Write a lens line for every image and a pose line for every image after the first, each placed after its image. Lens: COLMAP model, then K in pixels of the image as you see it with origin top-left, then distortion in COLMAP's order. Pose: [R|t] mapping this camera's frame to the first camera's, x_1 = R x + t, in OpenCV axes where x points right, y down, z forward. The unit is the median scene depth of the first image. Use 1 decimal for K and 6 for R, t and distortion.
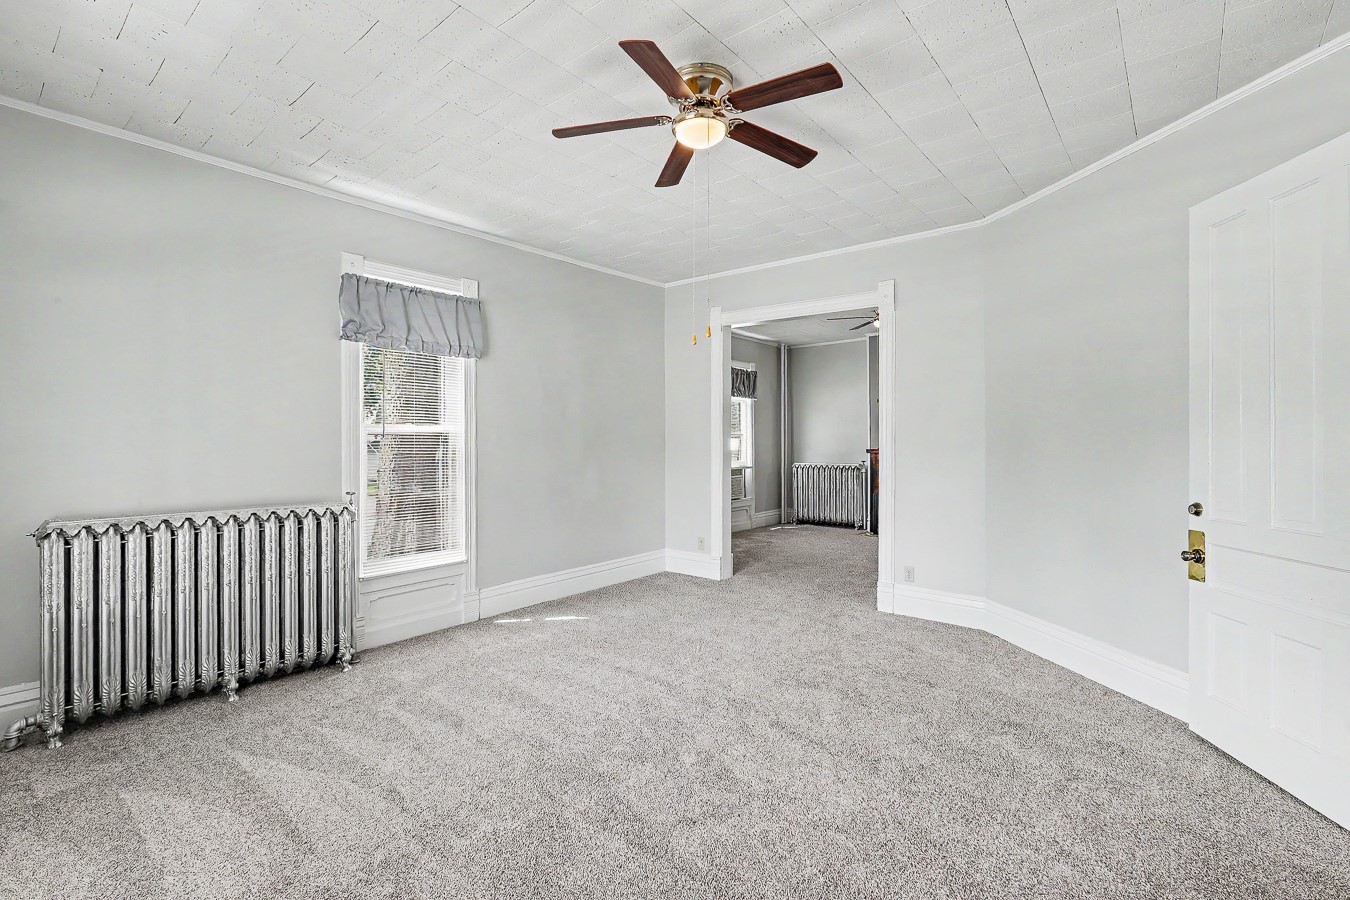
lens RADIAL K [[628.4, 0, 675.0], [0, 628.4, 450.0], [0, 0, 1]] dist [0.000247, -0.000024]
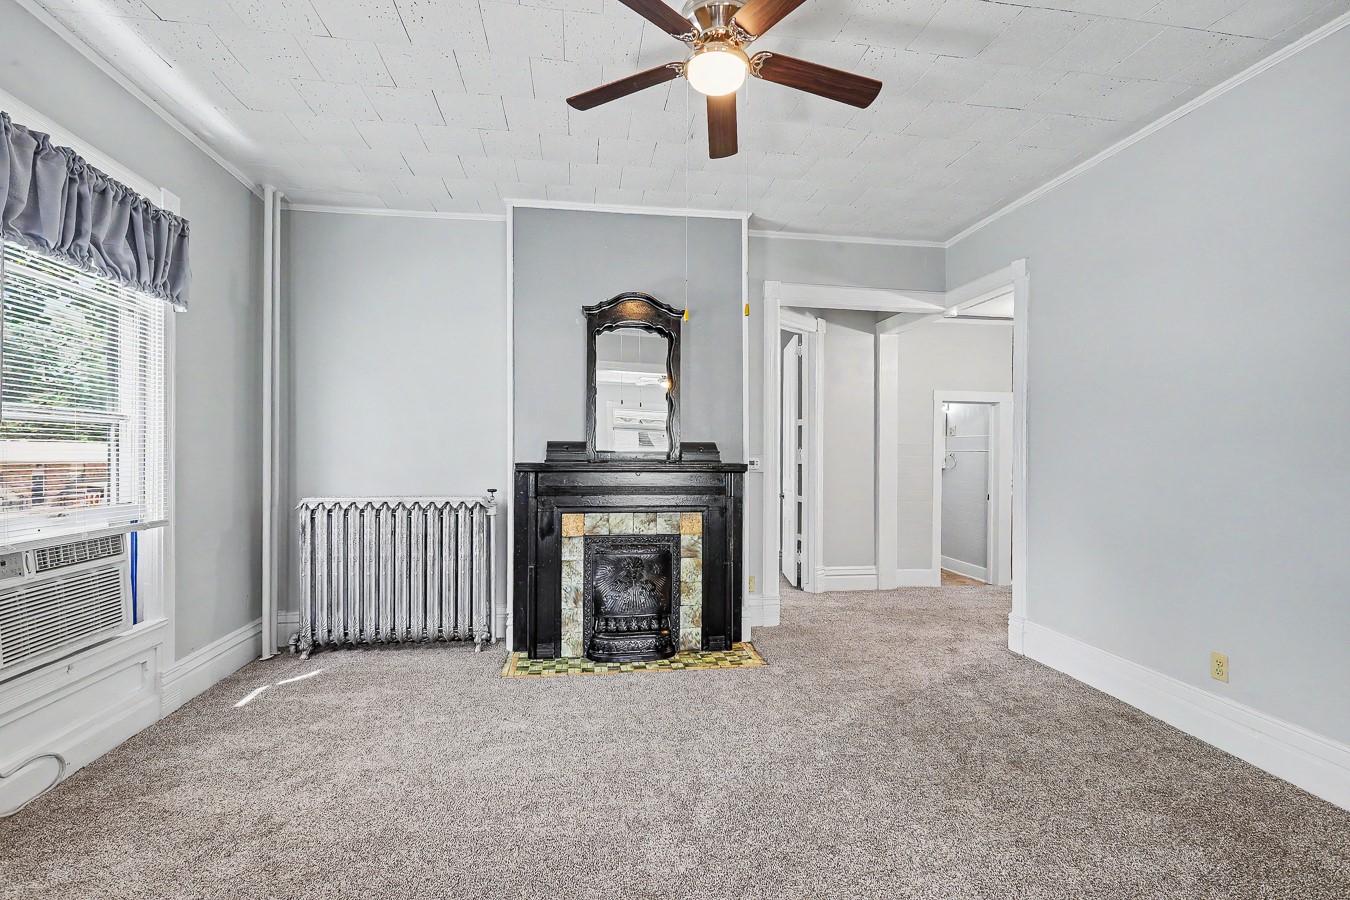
lens RADIAL K [[628.4, 0, 675.0], [0, 628.4, 450.0], [0, 0, 1]] dist [0.000247, -0.000024]
pose [[0.688325, 0.007279, 0.725366, 0.069723], [-0.008244, 0.999964, -0.002212, -0.009634], [-0.725355, -0.004457, 0.688360, 0.599956]]
